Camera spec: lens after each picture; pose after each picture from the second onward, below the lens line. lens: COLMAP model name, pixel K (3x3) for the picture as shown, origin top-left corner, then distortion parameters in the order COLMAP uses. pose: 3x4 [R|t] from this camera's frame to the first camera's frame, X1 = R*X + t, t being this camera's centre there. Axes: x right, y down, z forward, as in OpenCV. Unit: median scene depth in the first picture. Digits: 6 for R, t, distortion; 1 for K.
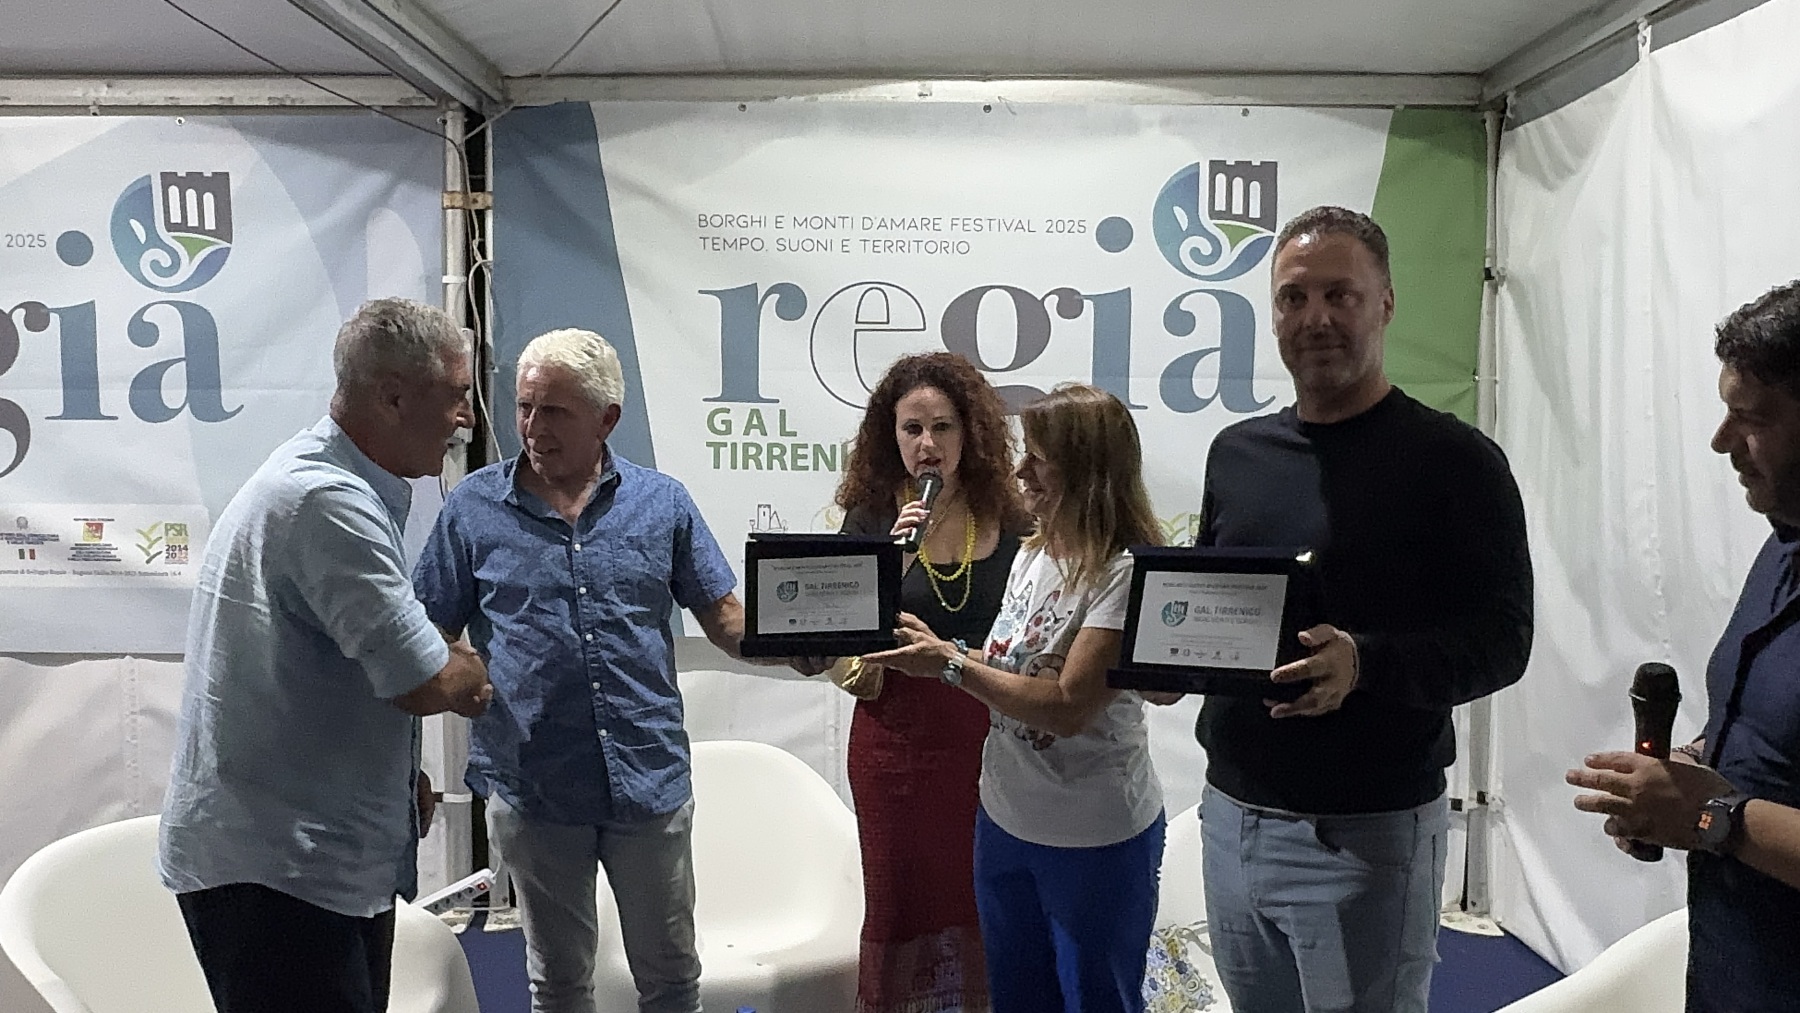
lens RADIAL K [[1490.6, 0, 898.5], [0, 1490.6, 520.8], [0, 0, 1]] dist [-0.043241, 0.054775]
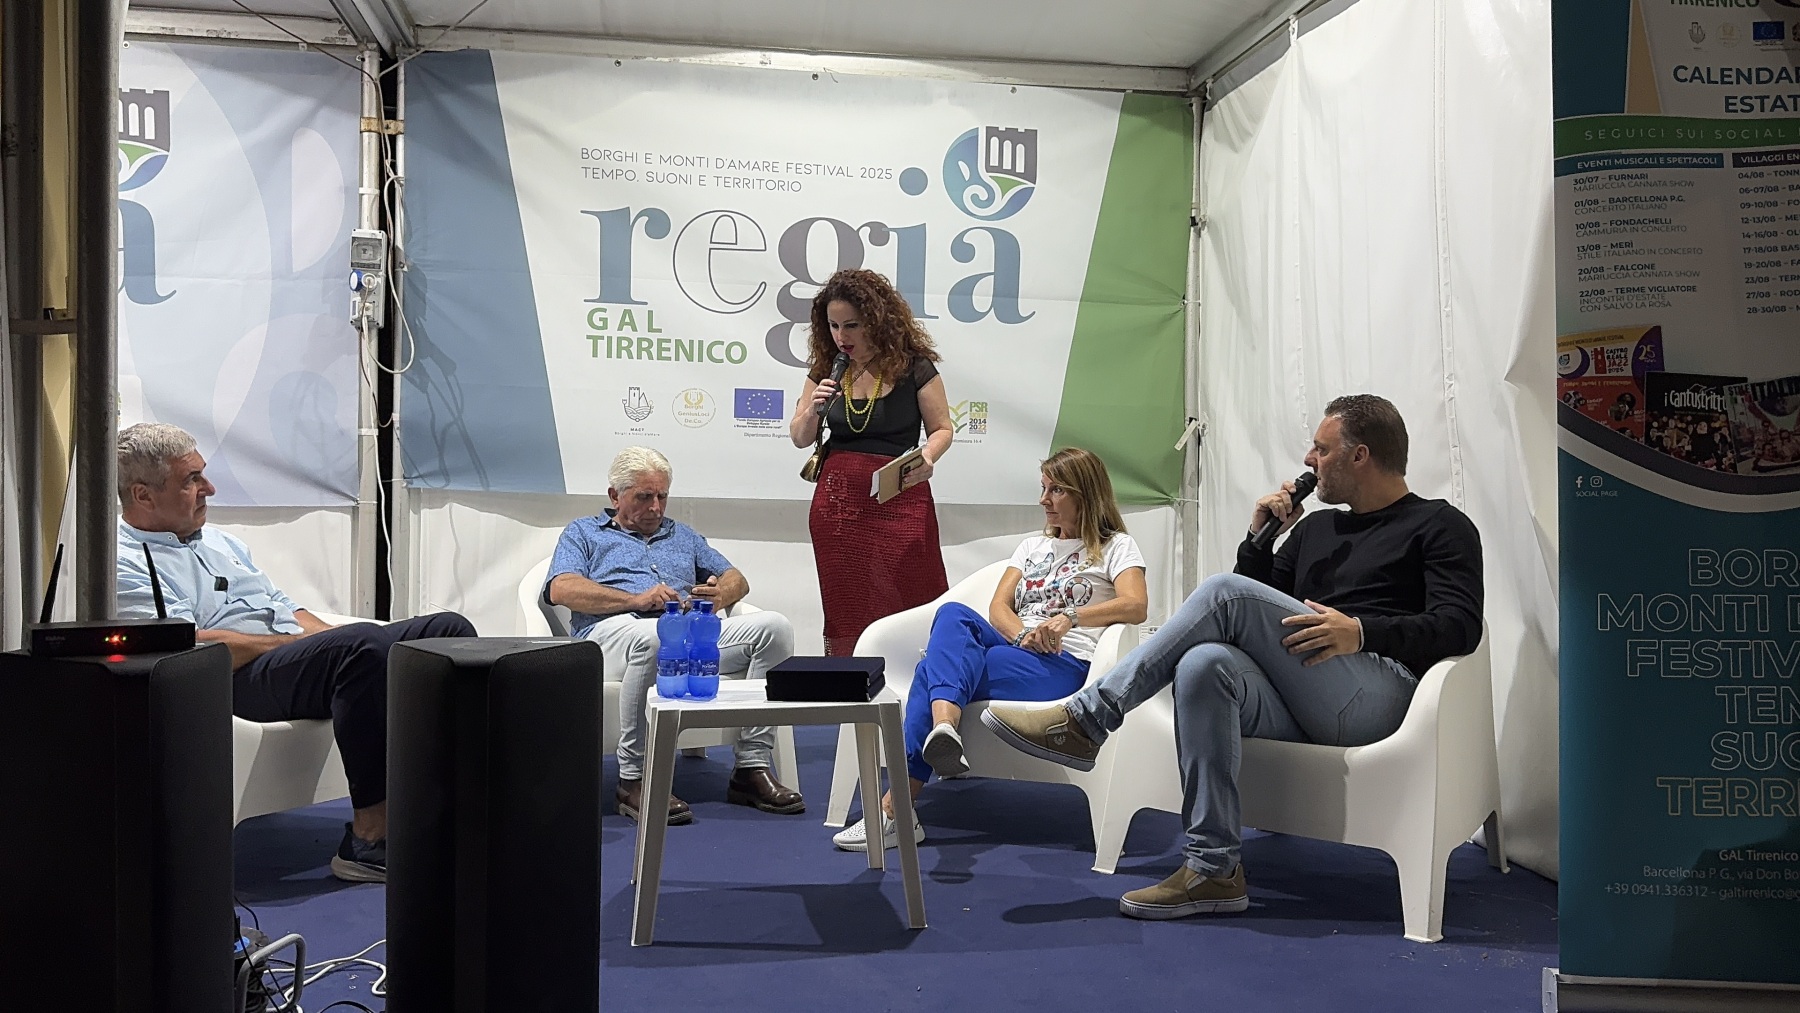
lens RADIAL K [[1481.5, 0, 903.0], [0, 1481.5, 517.6], [0, 0, 1]] dist [0.195683, -0.426326]
pose [[0.986925, 0.007309, 0.161014, -0.069798], [-0.000041, 0.998983, -0.045094, 0.156333], [-0.161180, 0.044498, 0.985921, -0.261164]]
